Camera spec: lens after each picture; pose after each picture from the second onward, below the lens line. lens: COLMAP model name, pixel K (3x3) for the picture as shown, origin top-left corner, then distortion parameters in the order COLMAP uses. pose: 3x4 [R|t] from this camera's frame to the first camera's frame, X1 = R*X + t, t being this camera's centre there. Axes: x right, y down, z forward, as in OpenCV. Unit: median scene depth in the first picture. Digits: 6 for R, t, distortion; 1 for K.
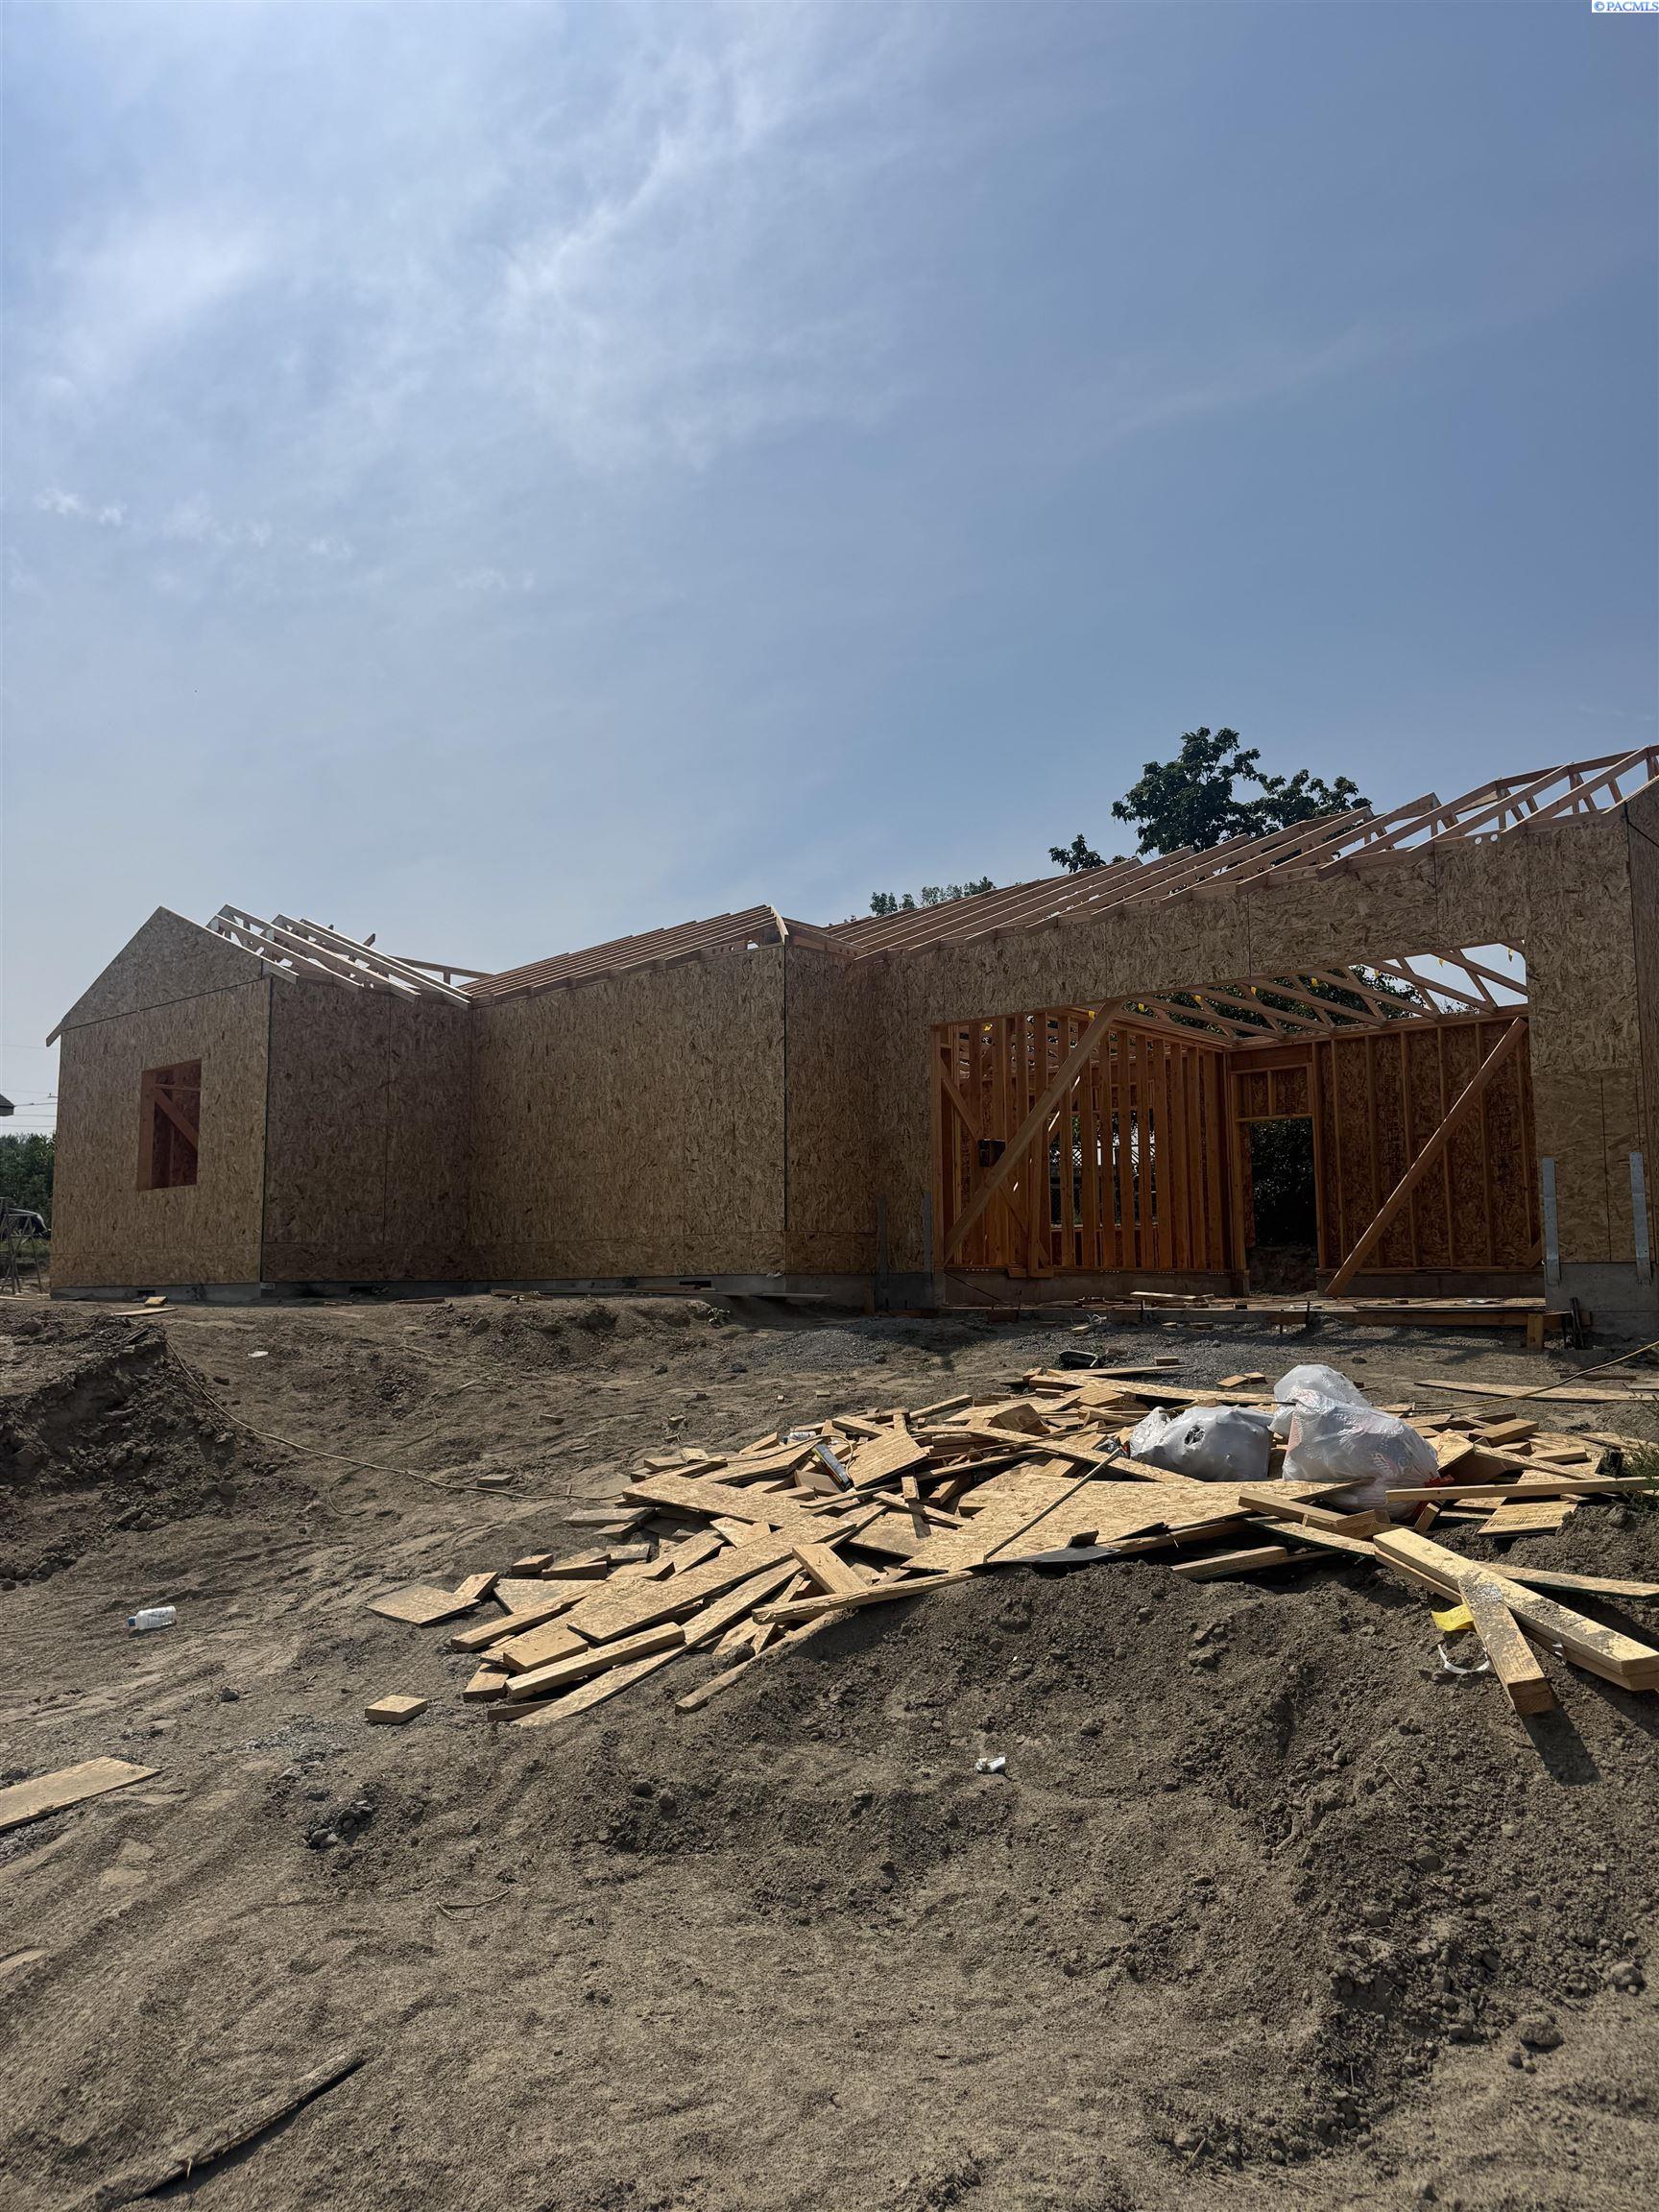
lens RADIAL K [[1550.1, 0, 827.7], [0, 1550.1, 1089.2], [0, 0, 1]] dist [0.060710, -0.015278]
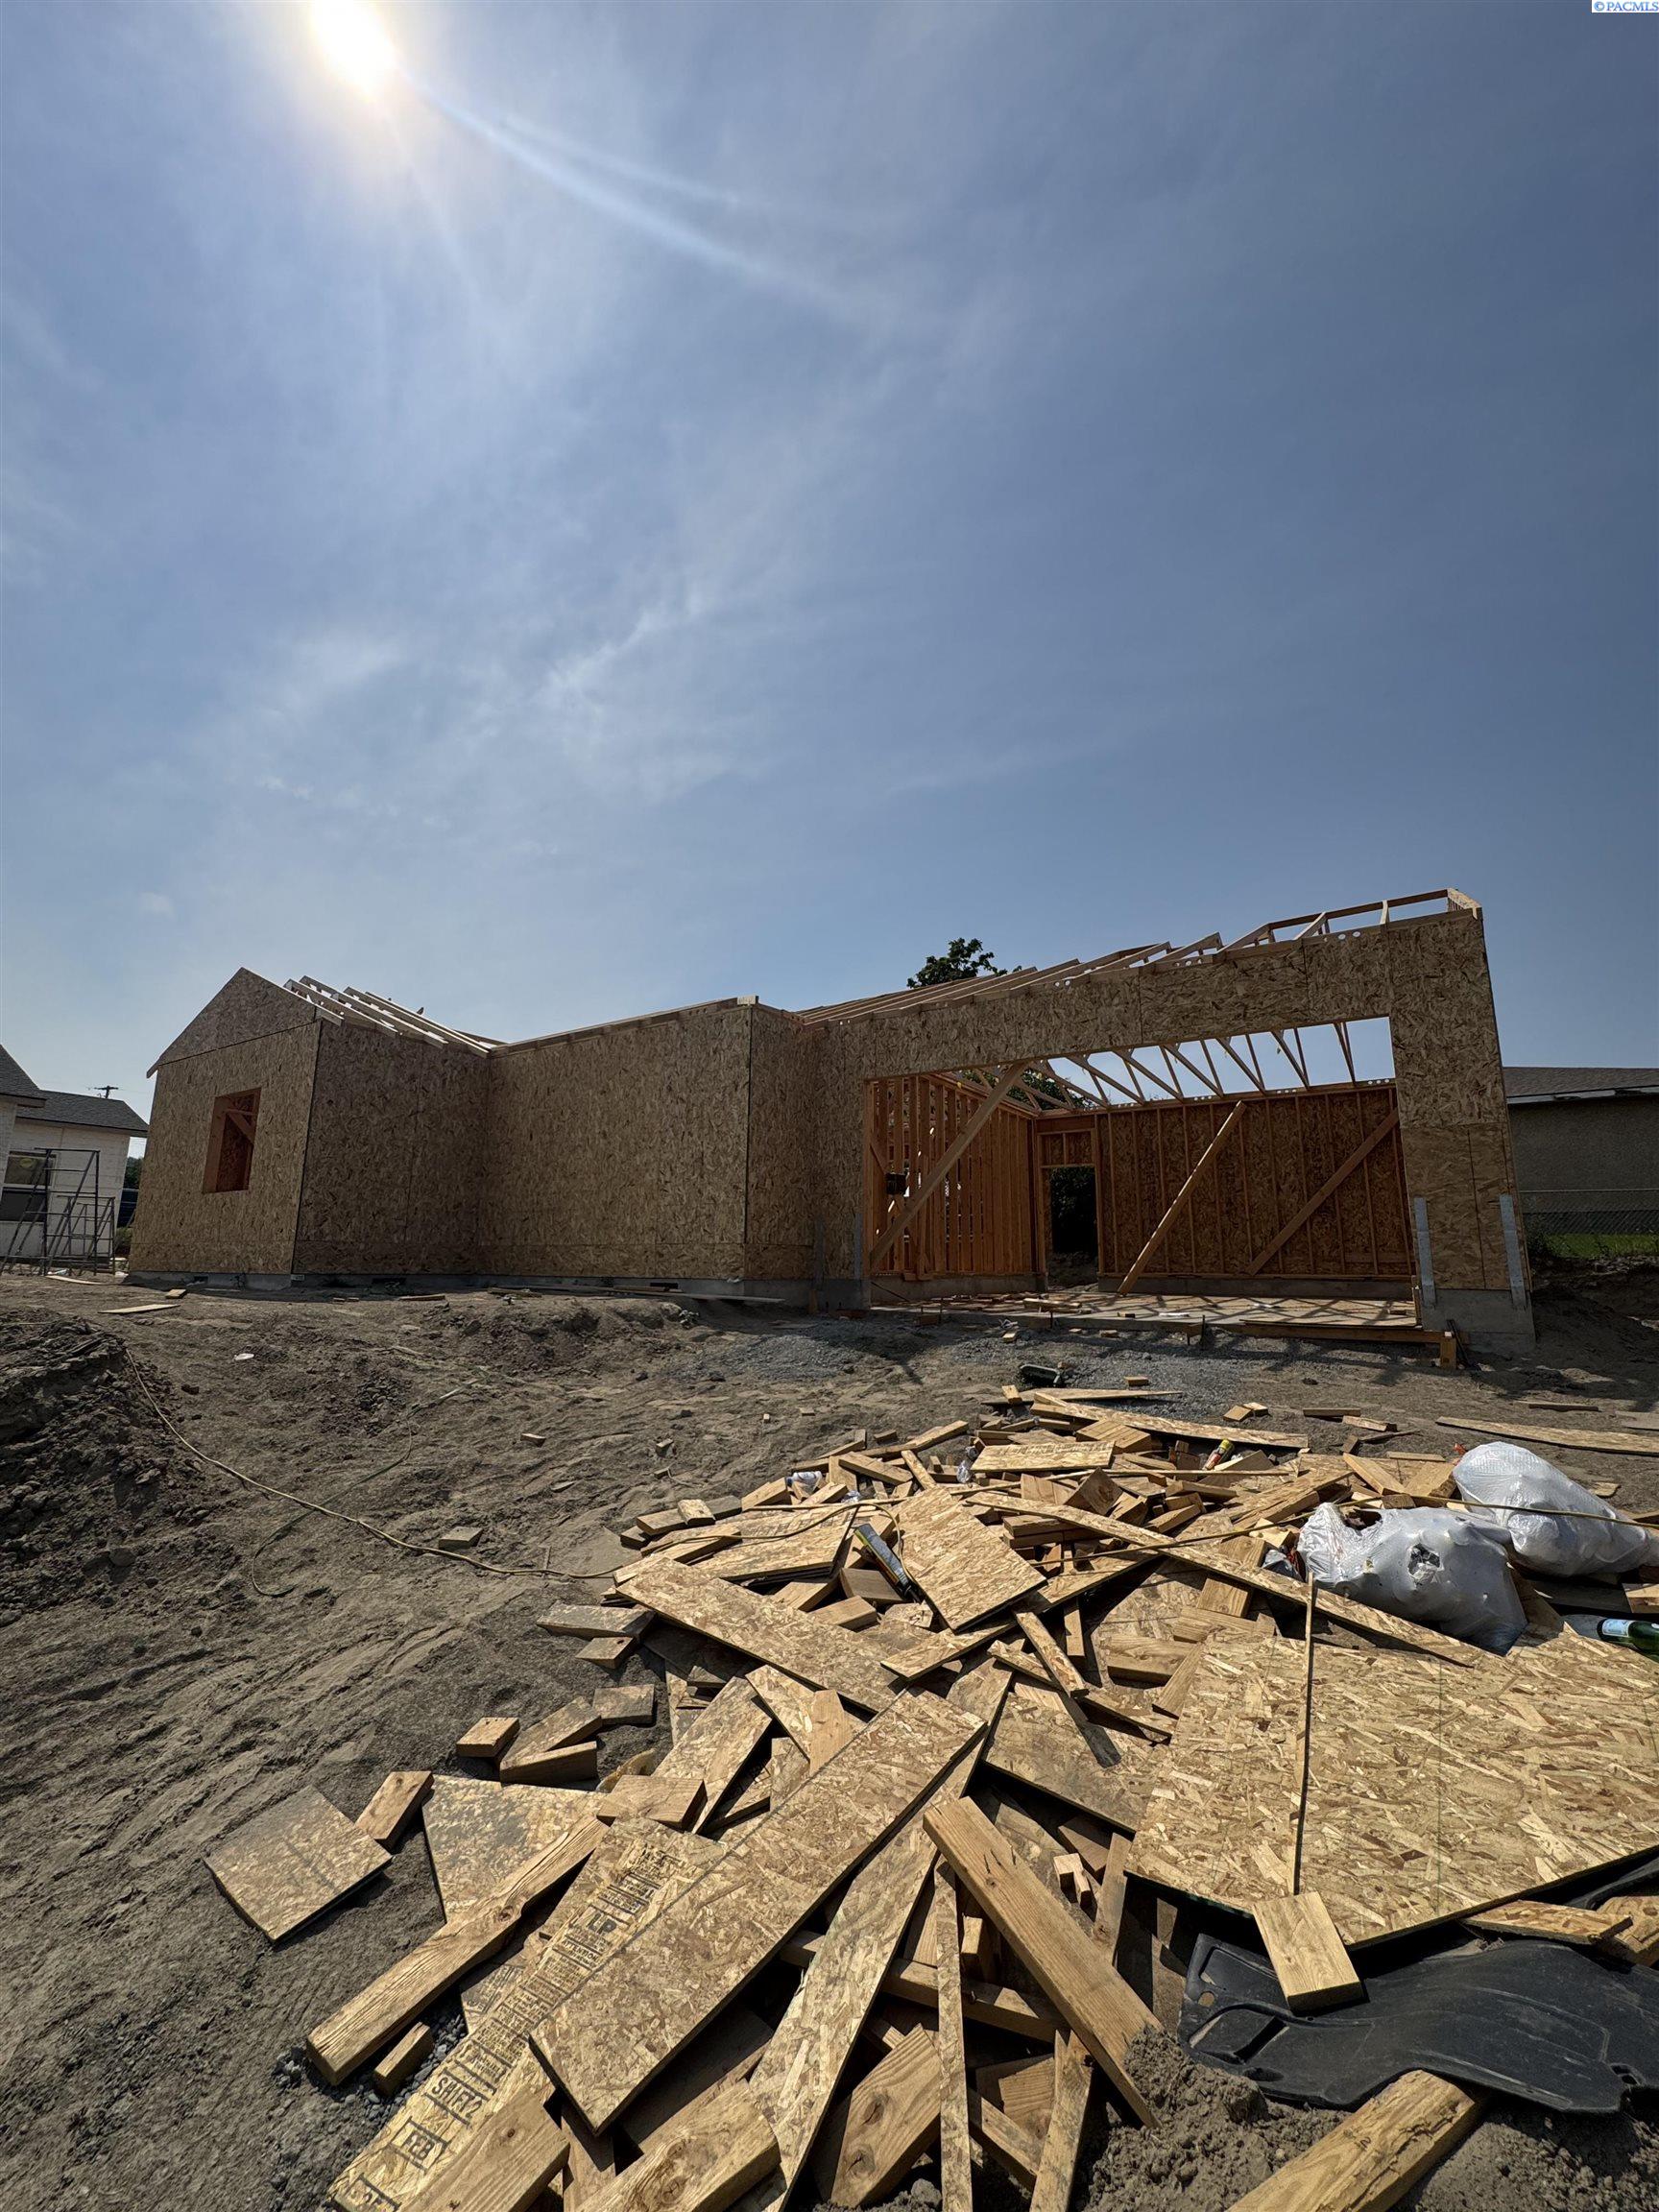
lens RADIAL K [[891.1, 0, 822.9], [0, 891.1, 1107.4], [0, 0, 1]] dist [-0.006086, 0.000675]
pose [[0.992219, 0.039837, 0.117958, -0.054478], [-0.034101, 0.998154, -0.050255, 0.020081], [-0.119742, 0.045841, 0.991746, 0.318889]]
